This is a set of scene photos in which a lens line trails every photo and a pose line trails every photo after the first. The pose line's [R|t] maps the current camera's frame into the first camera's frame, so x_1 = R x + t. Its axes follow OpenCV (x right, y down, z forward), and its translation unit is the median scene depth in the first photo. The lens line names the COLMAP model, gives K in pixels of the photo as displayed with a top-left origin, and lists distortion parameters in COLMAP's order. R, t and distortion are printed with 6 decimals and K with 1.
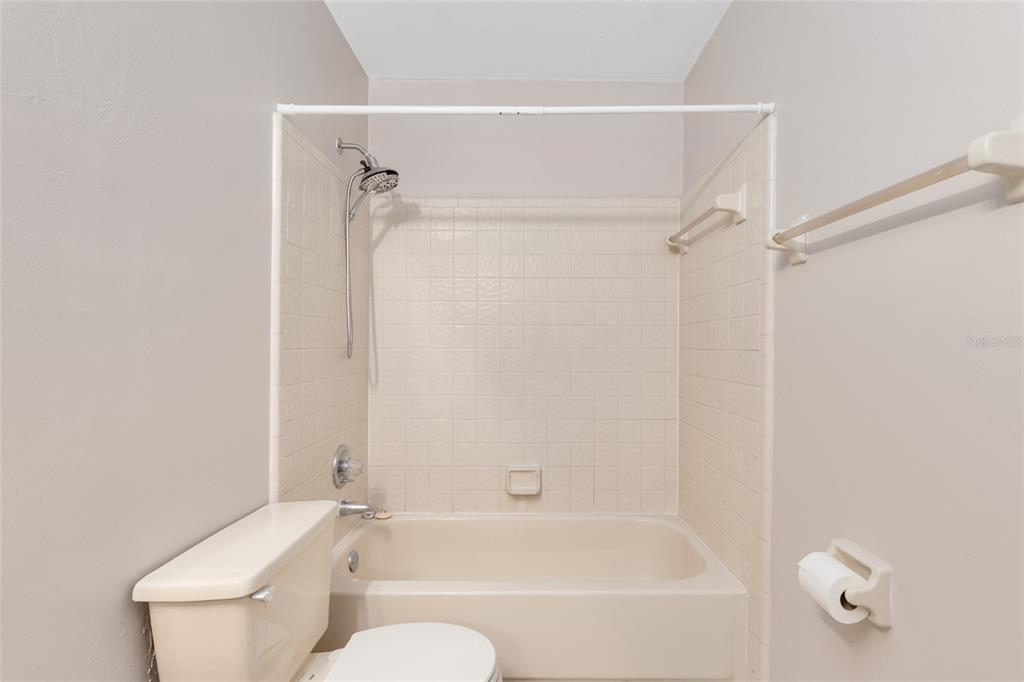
lens RADIAL K [[459.7, 0, 496.6], [0, 459.7, 342.9], [0, 0, 1]] dist [0.007765, -0.001107]
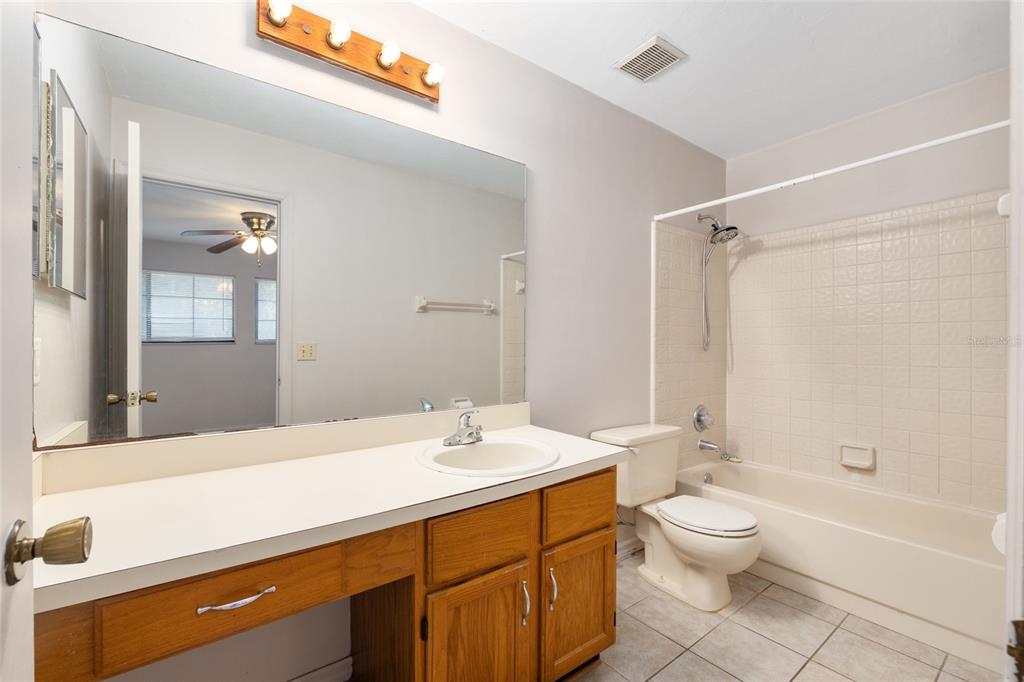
lens RADIAL K [[449.3, 0, 511.7], [0, 449.3, 344.5], [0, 0, 1]] dist [-0.000767, -0.000577]
pose [[0.610503, -0.006167, -0.791990, 0.443791], [0.004034, 0.999981, -0.004677, 0.014152], [0.792003, -0.000340, 0.610517, -0.420609]]
